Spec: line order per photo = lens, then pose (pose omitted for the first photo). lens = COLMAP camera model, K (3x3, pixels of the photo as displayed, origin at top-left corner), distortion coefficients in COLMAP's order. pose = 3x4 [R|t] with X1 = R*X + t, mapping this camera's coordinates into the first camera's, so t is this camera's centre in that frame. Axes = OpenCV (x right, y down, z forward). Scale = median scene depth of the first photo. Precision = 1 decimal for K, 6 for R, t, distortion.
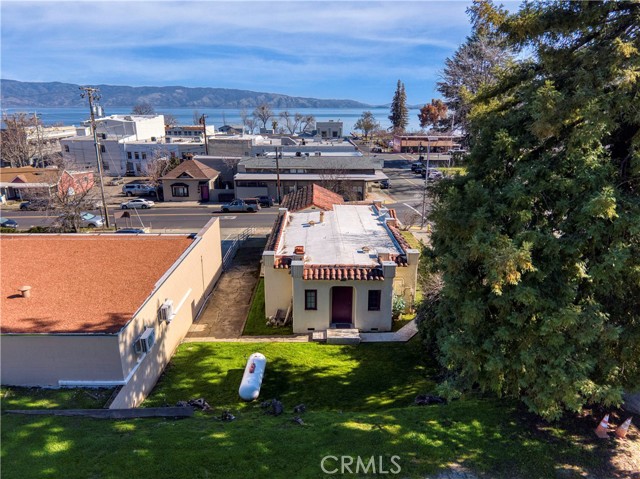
lens RADIAL K [[426.4, 0, 322.8], [0, 426.4, 242.2], [0, 0, 1]] dist [0.022574, -0.027710]
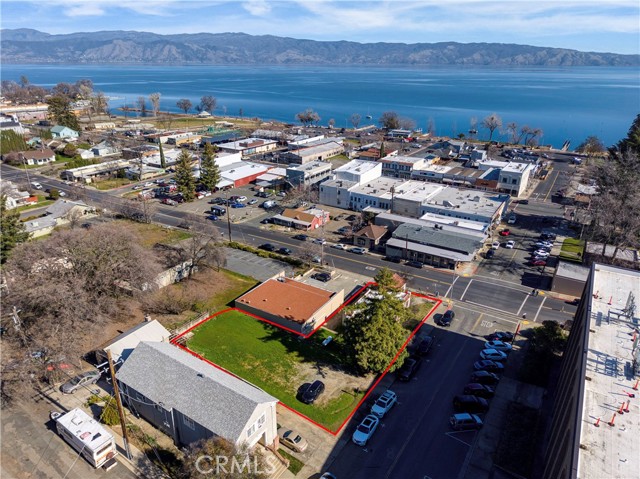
lens RADIAL K [[426.4, 0, 316.3], [0, 426.4, 246.3], [0, 0, 1]] dist [0.022574, -0.027710]
pose [[0.833346, 0.217742, -0.508058, 0.495029], [-0.166435, 0.975332, 0.145009, -0.352641], [0.527100, -0.036284, 0.849028, -0.775476]]
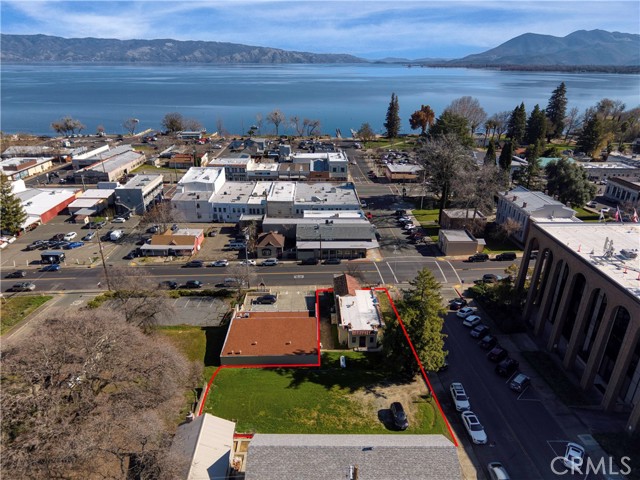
lens RADIAL K [[426.4, 0, 321.5], [0, 426.4, 243.2], [0, 0, 1]] dist [0.022574, -0.027710]
pose [[0.999977, -0.001414, 0.006653, -0.109088], [0.000760, 0.995249, 0.097360, -0.344082], [-0.006759, -0.097353, 0.995227, -0.839450]]
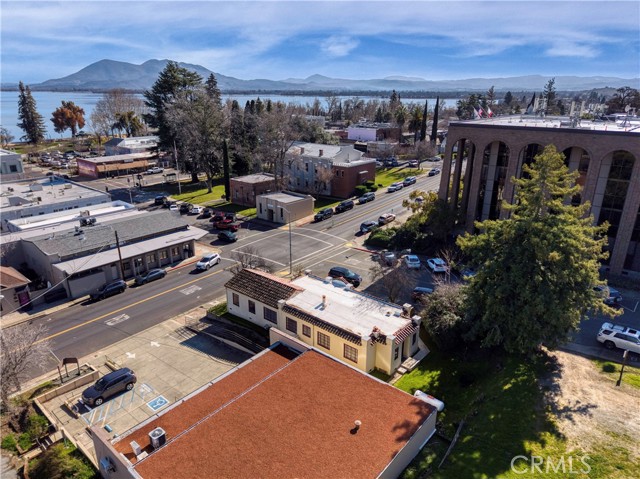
lens RADIAL K [[426.4, 0, 319.9], [0, 426.4, 235.5], [0, 0, 1]] dist [0.022574, -0.027710]
pose [[0.657022, -0.241596, 0.714110, -0.474095], [0.222203, 0.967237, 0.122793, -0.214711], [-0.720380, 0.078000, 0.689179, -0.014438]]
